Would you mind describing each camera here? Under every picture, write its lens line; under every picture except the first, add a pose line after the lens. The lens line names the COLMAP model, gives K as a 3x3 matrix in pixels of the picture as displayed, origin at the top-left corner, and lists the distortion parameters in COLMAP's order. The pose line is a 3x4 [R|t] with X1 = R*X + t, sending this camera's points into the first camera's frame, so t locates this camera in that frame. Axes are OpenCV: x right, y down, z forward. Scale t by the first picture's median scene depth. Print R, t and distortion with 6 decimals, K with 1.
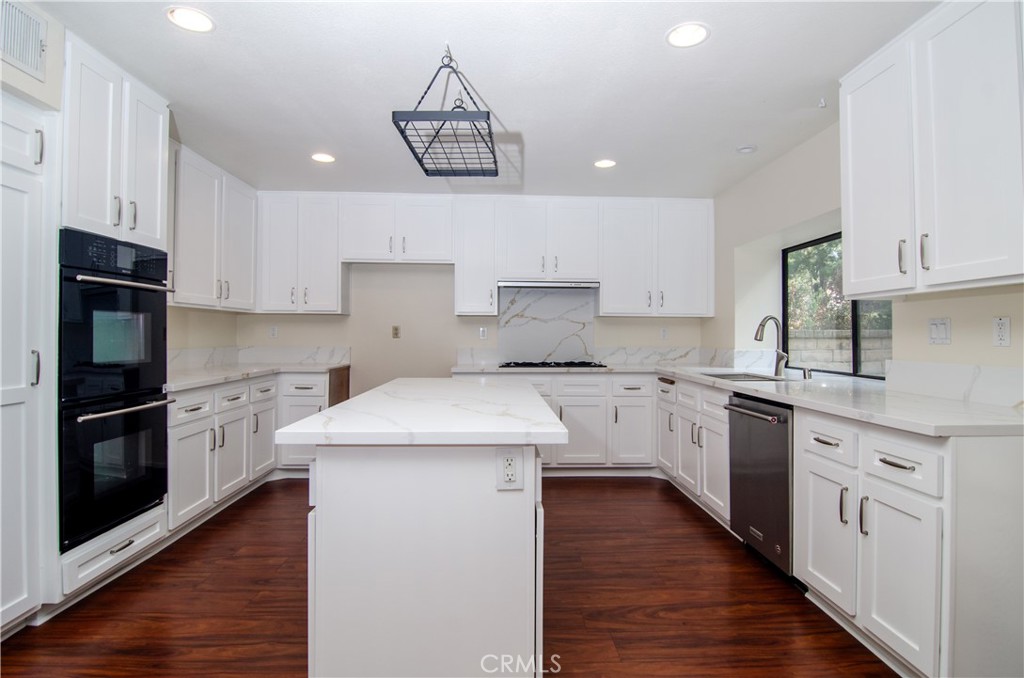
lens RADIAL K [[505.6, 0, 521.1], [0, 505.6, 337.5], [0, 0, 1]] dist [-0.014719, -0.005829]
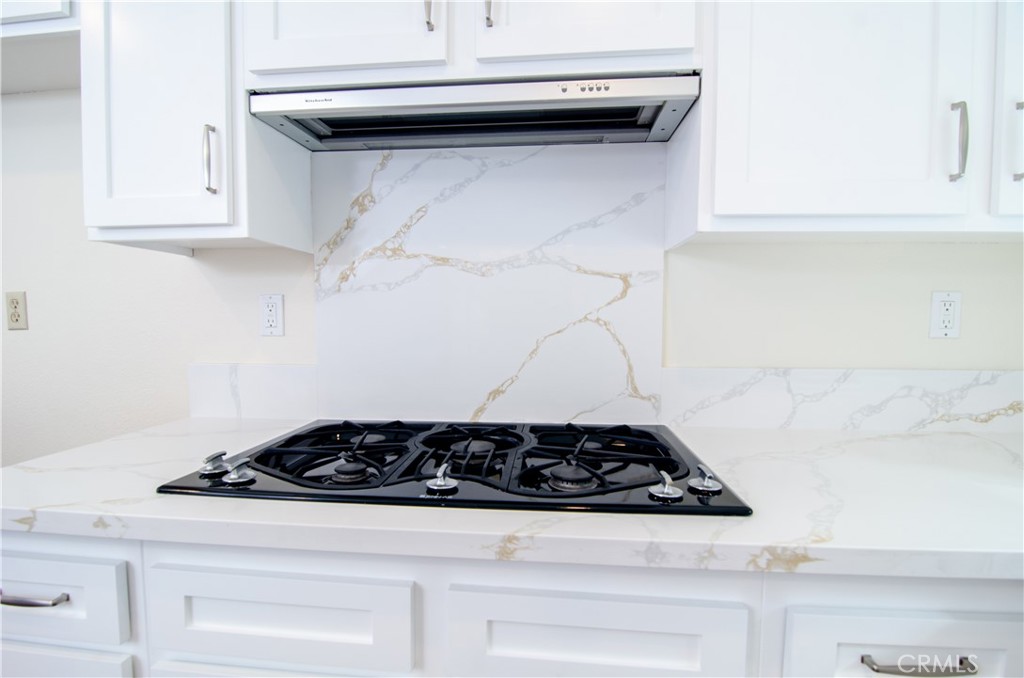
lens RADIAL K [[505.6, 0, 493.1], [0, 505.6, 349.4], [0, 0, 1]] dist [-0.014719, -0.005829]
pose [[0.989828, 0.008531, -0.142013, 0.102181], [0.000479, 0.997995, 0.063296, -0.007241], [0.142269, -0.062720, 0.987839, 0.792408]]
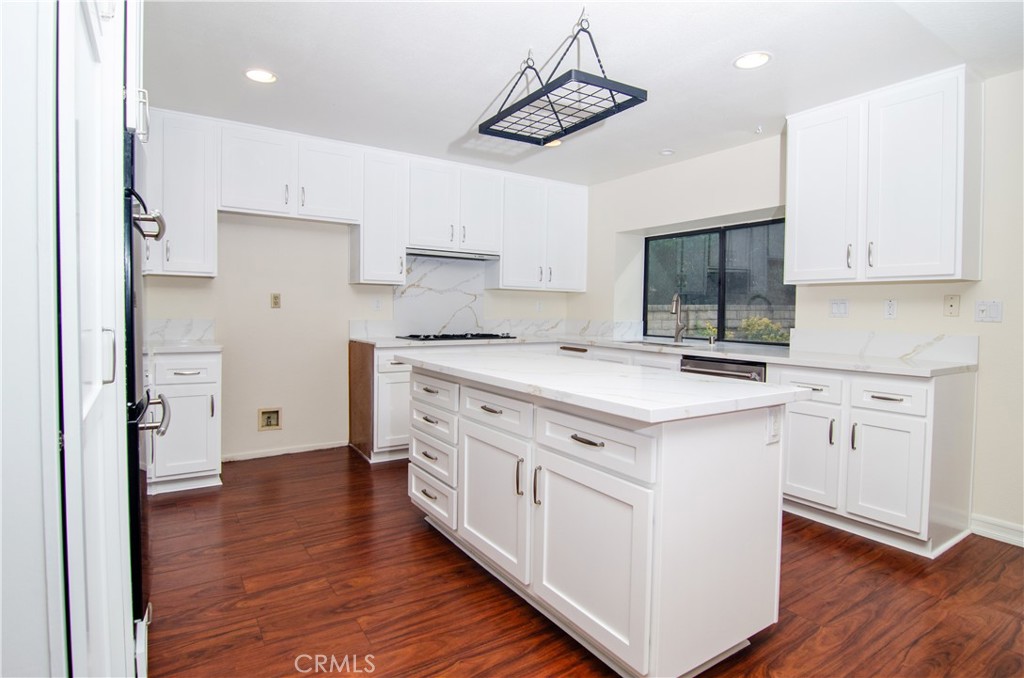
lens RADIAL K [[505.6, 0, 498.2], [0, 505.6, 333.7], [0, 0, 1]] dist [-0.014719, -0.005829]
pose [[0.872313, -0.015190, 0.488712, -0.362890], [-0.009203, 0.998830, 0.047471, 0.000428], [-0.488862, -0.045907, 0.871153, 0.098971]]
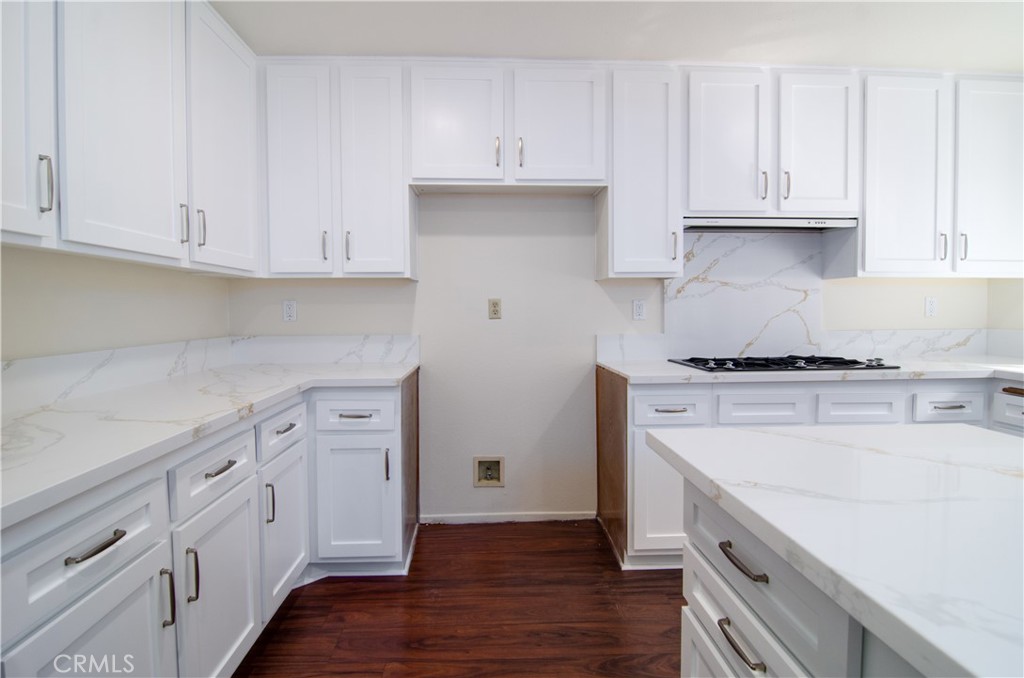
lens RADIAL K [[505.6, 0, 514.6], [0, 505.6, 328.8], [0, 0, 1]] dist [-0.014719, -0.005829]
pose [[0.999936, -0.011051, -0.002569, -0.240913], [0.011130, 0.999382, 0.033340, -0.007623], [0.002199, -0.033366, 0.999441, 0.436225]]
